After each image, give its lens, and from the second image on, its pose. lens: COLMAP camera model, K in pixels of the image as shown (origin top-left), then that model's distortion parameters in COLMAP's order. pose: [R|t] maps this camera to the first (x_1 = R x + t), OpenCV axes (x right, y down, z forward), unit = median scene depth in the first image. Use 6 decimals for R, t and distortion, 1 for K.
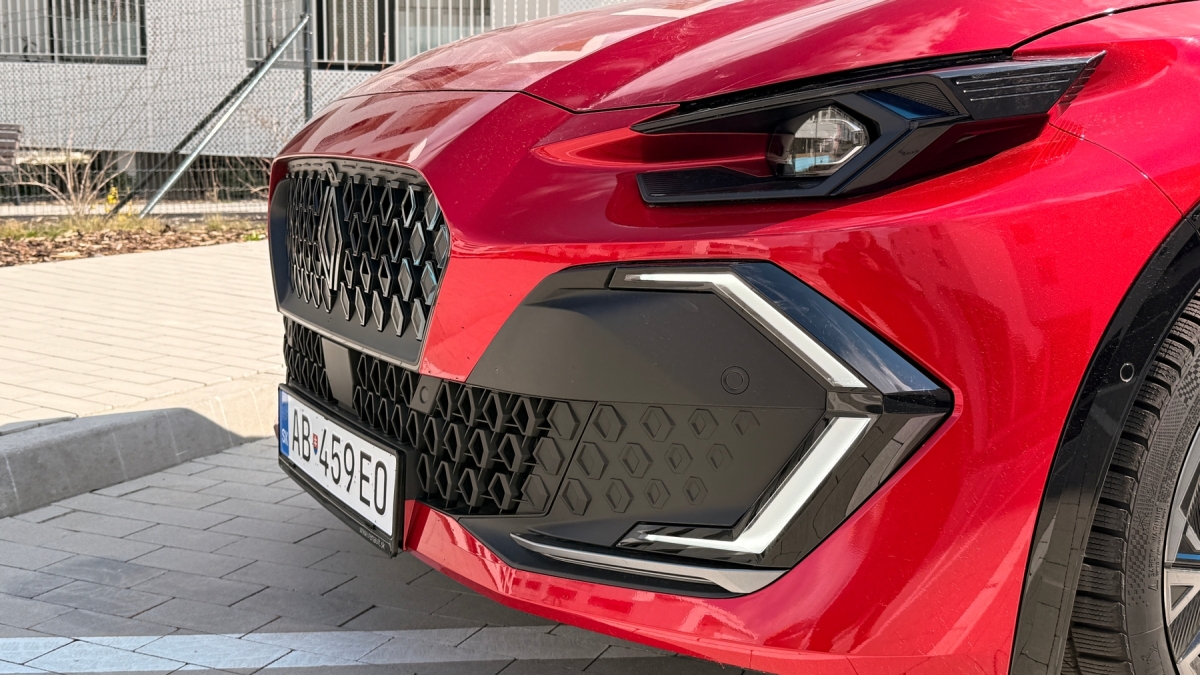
lens RADIAL K [[1368.9, 0, 589.2], [0, 1368.9, 337.8], [0, 0, 1]] dist [0.013903, 0.000000]
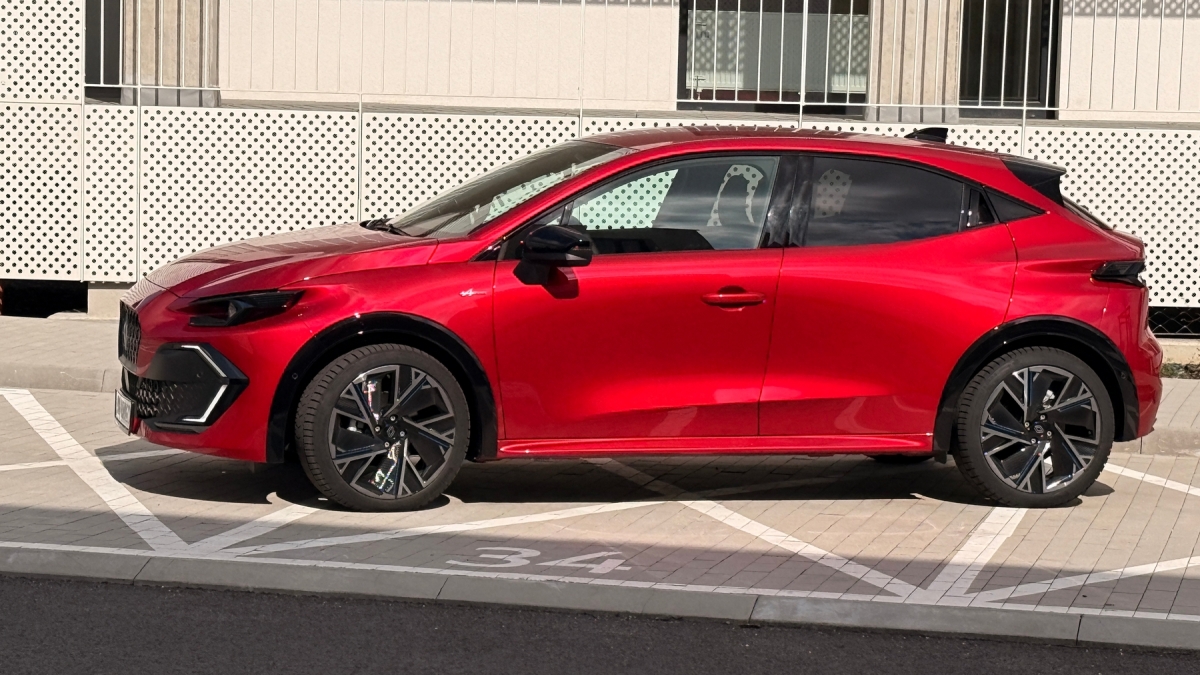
lens RADIAL K [[3404.3, 0, 600.6], [0, 3404.3, 341.1], [0, 0, 1]] dist [0.039728, 0.000000]
pose [[0.964224, 0.045103, -0.261224, 2.871417], [-0.064302, 0.995784, -0.065416, 0.382093], [0.257172, 0.079873, 0.963059, -6.127637]]
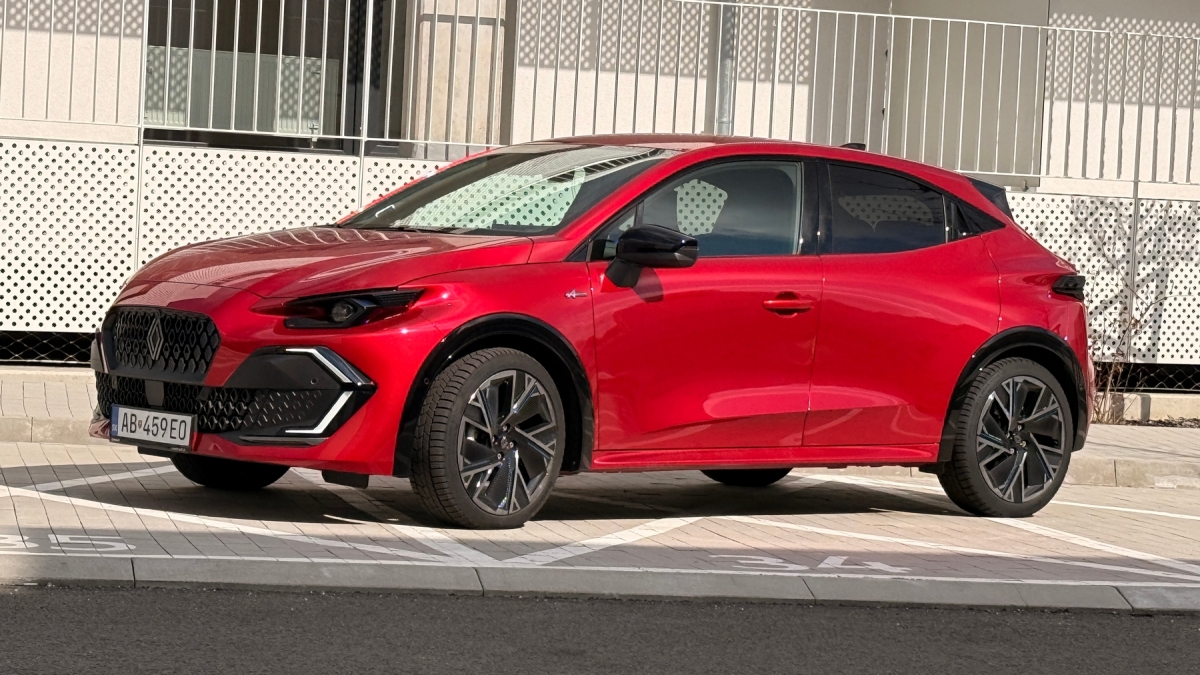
lens RADIAL K [[3404.3, 0, 595.3], [0, 3404.3, 334.4], [0, 0, 1]] dist [0.039728, 0.000000]
pose [[0.981847, 0.040385, 0.185325, -0.620942], [-0.017919, 0.992450, -0.121334, 0.741809], [-0.188825, 0.115810, 0.975158, -5.877913]]
